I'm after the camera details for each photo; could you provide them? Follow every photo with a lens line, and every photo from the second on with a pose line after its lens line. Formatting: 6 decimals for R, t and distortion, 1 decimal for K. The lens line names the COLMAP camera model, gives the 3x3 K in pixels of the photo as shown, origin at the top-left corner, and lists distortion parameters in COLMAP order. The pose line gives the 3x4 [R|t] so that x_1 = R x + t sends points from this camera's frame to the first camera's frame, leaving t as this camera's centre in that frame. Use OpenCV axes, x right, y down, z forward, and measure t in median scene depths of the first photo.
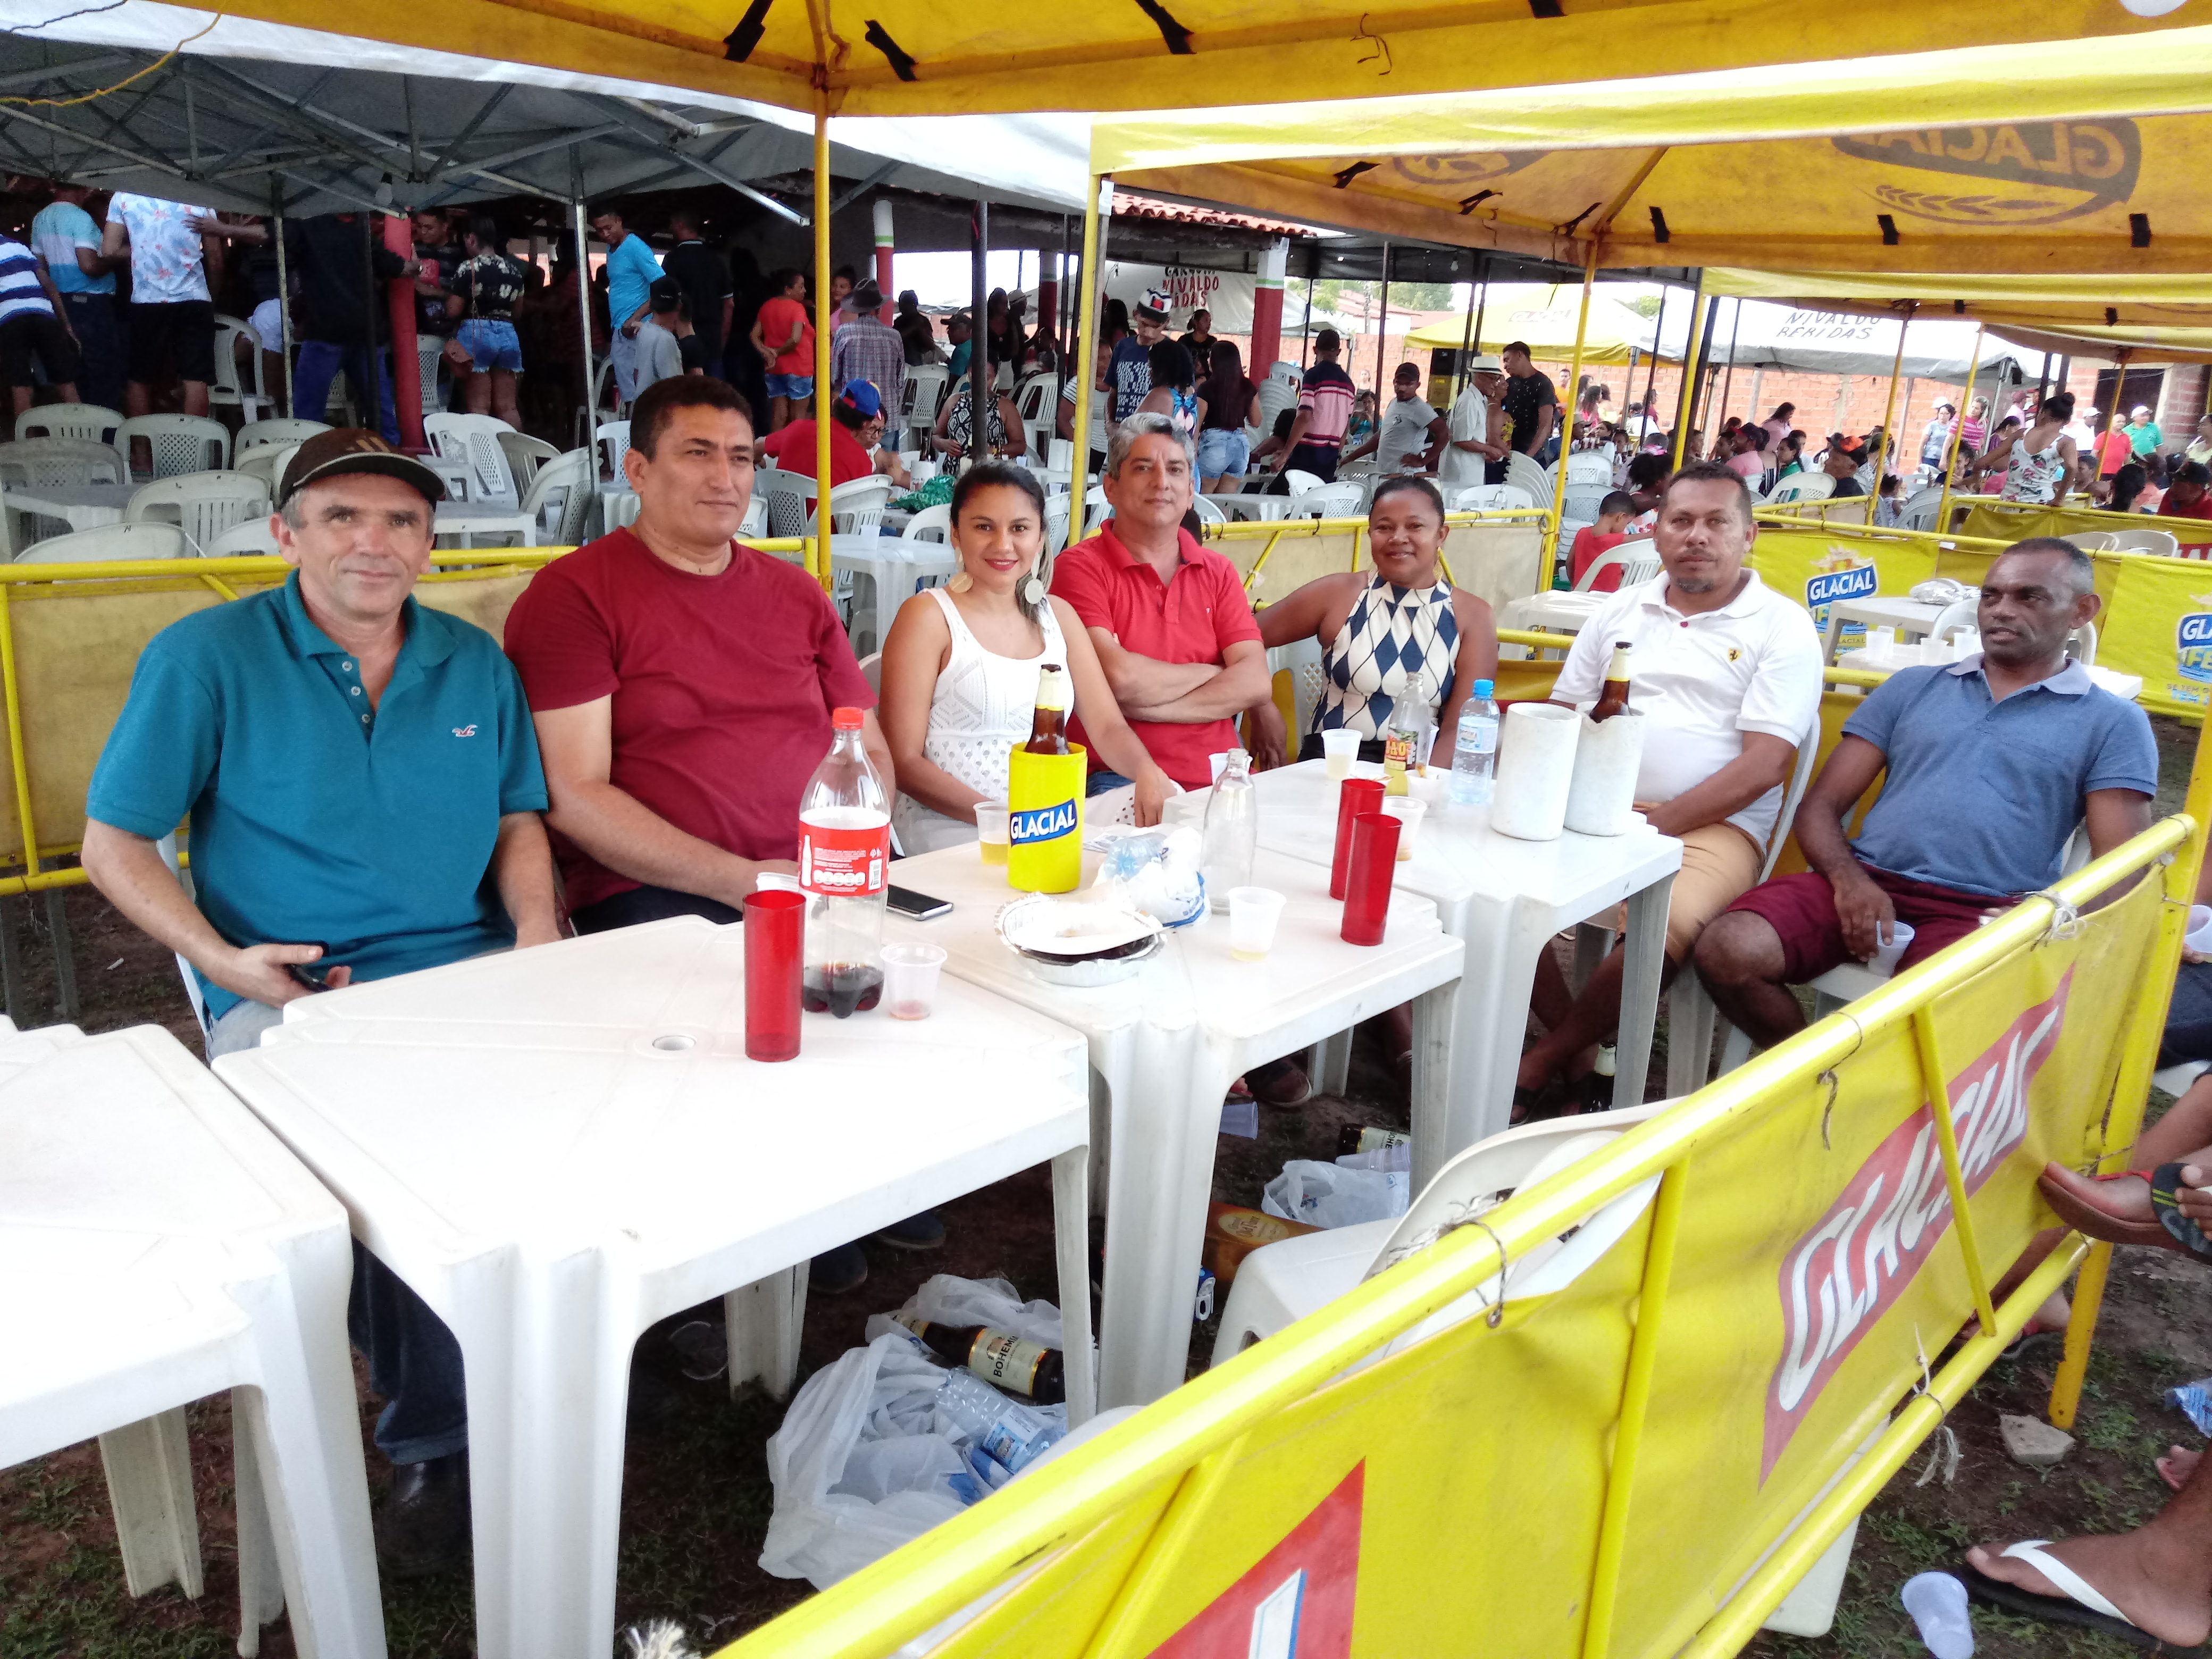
lens RADIAL K [[1655.7, 0, 1100.6], [0, 1655.7, 830.3], [0, 0, 1]] dist [0.018830, -0.013050]
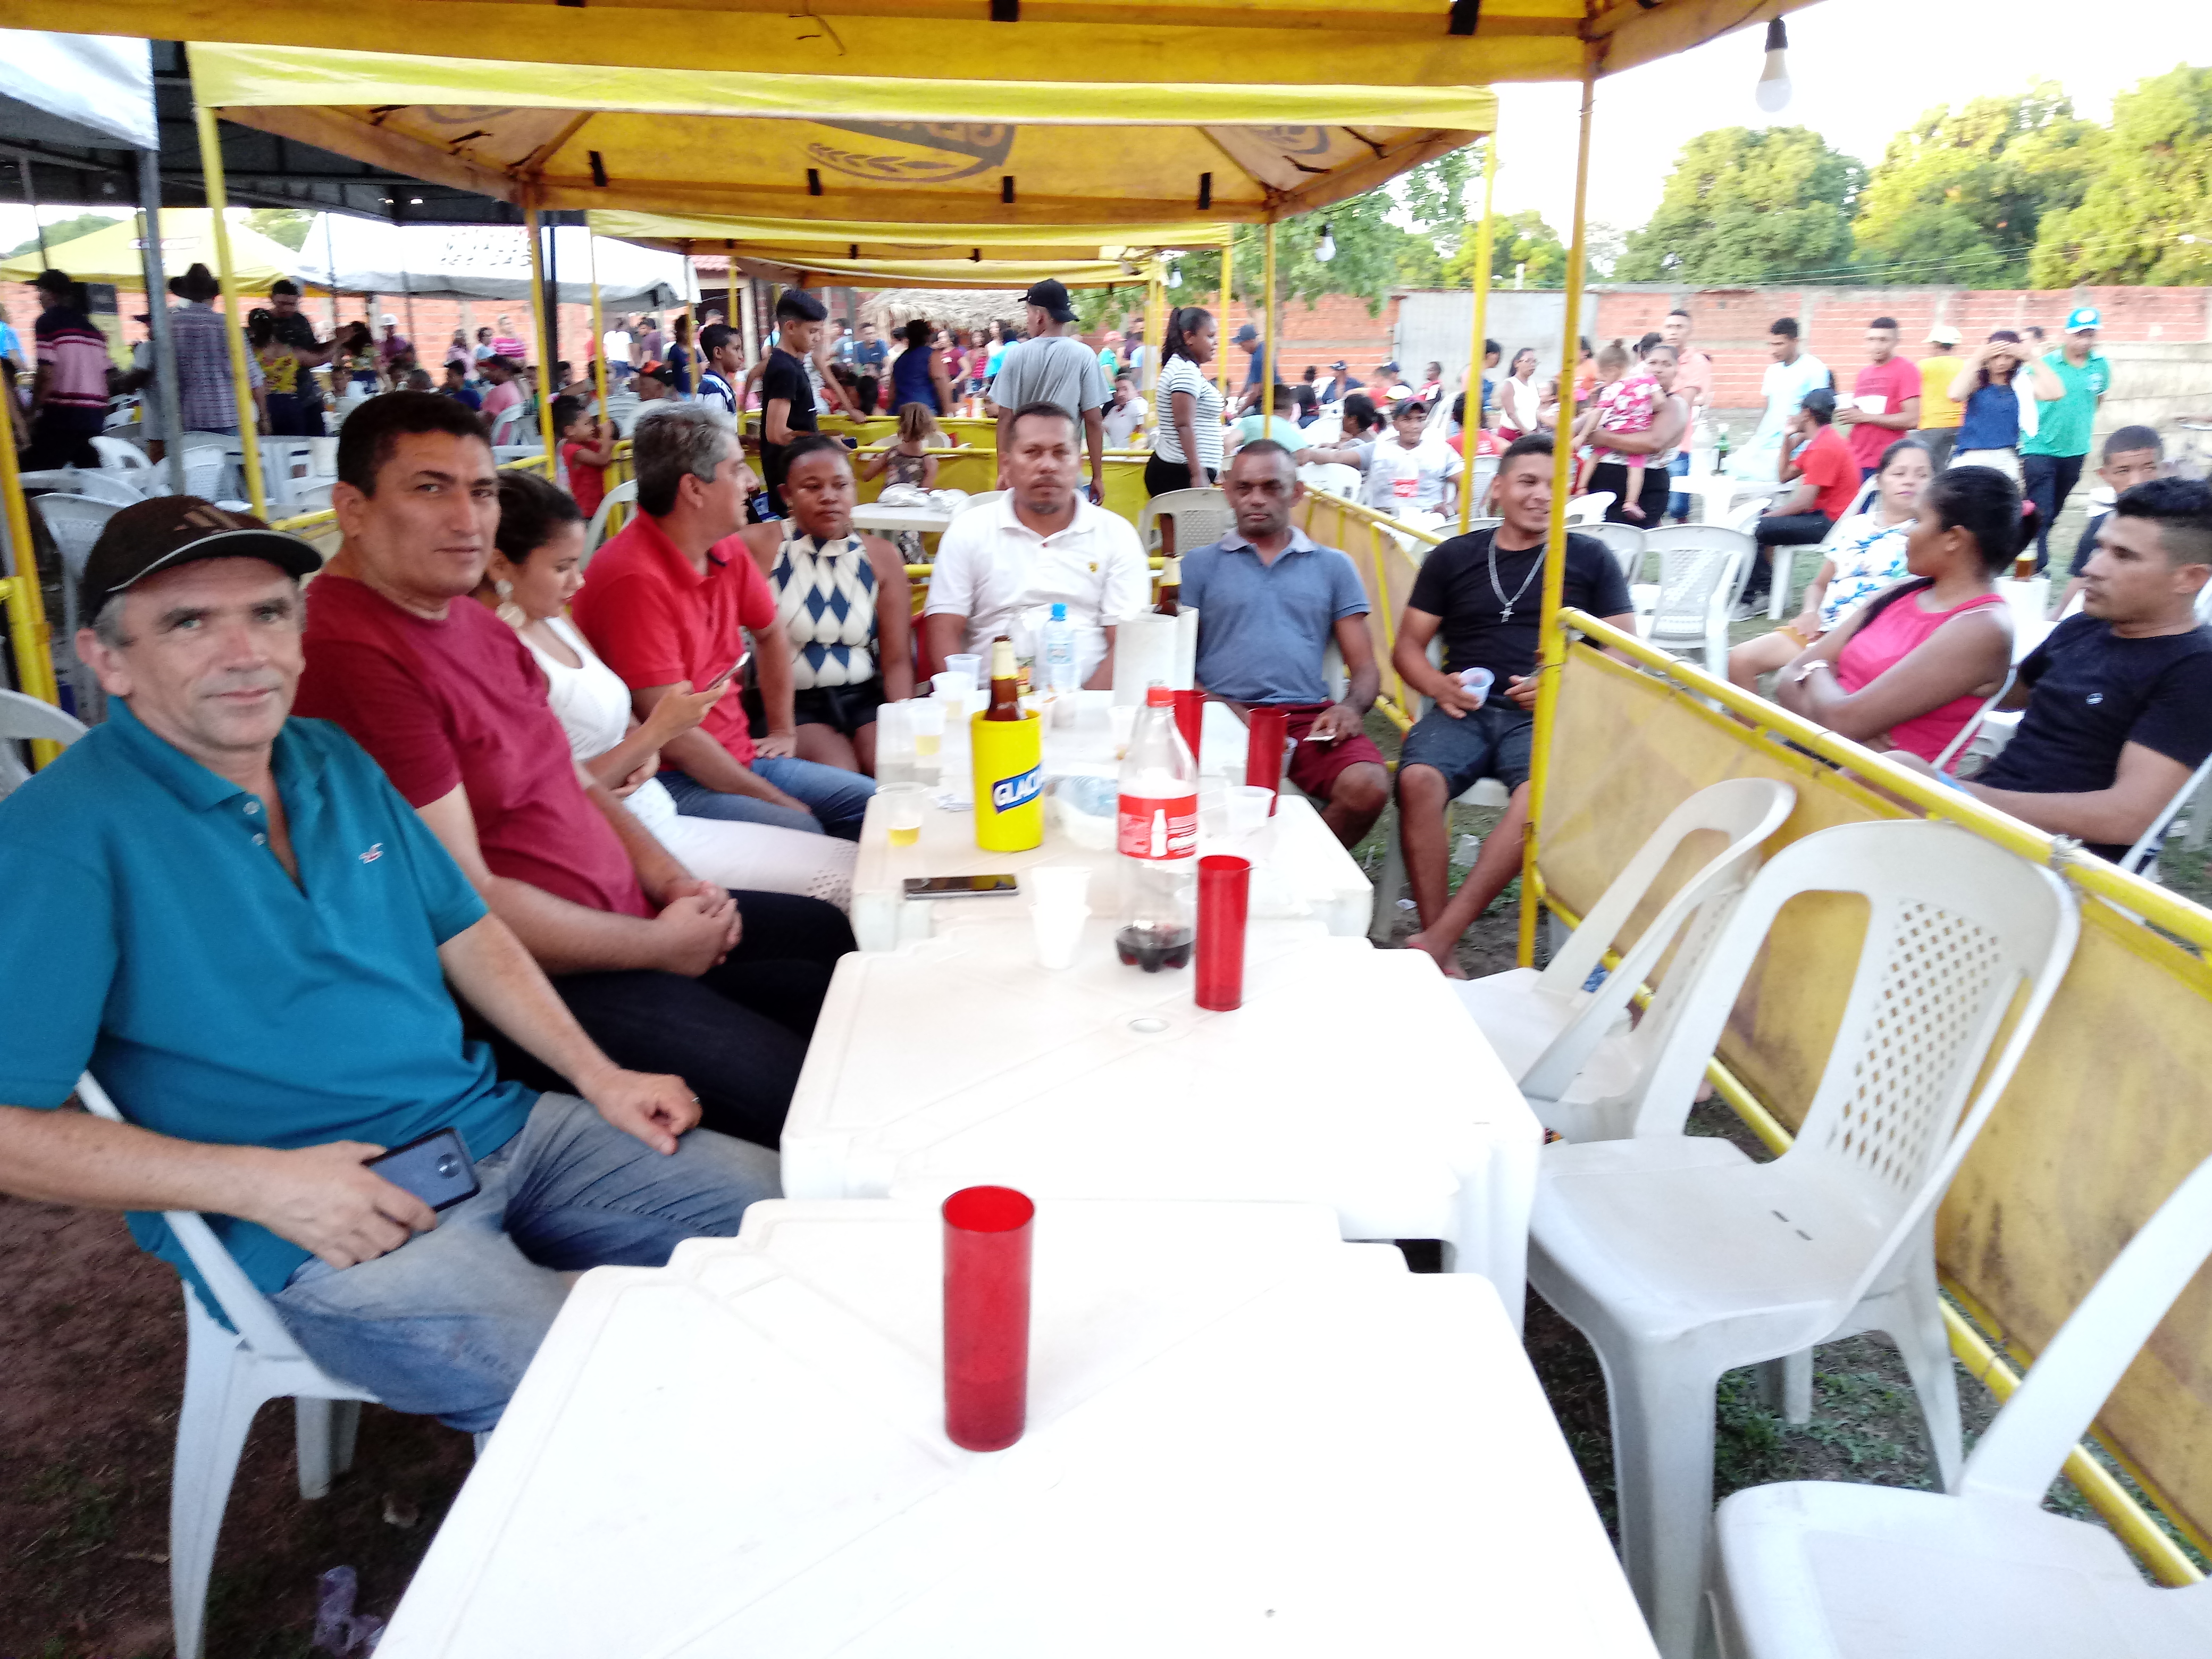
lens RADIAL K [[1655.7, 0, 1098.8], [0, 1655.7, 823.5], [0, 0, 1]] dist [0.018830, -0.013050]
pose [[0.689420, -0.244534, 0.681838, -0.402992], [0.216578, 0.967823, 0.128113, -0.061748], [-0.691226, 0.059348, 0.720197, 0.117048]]
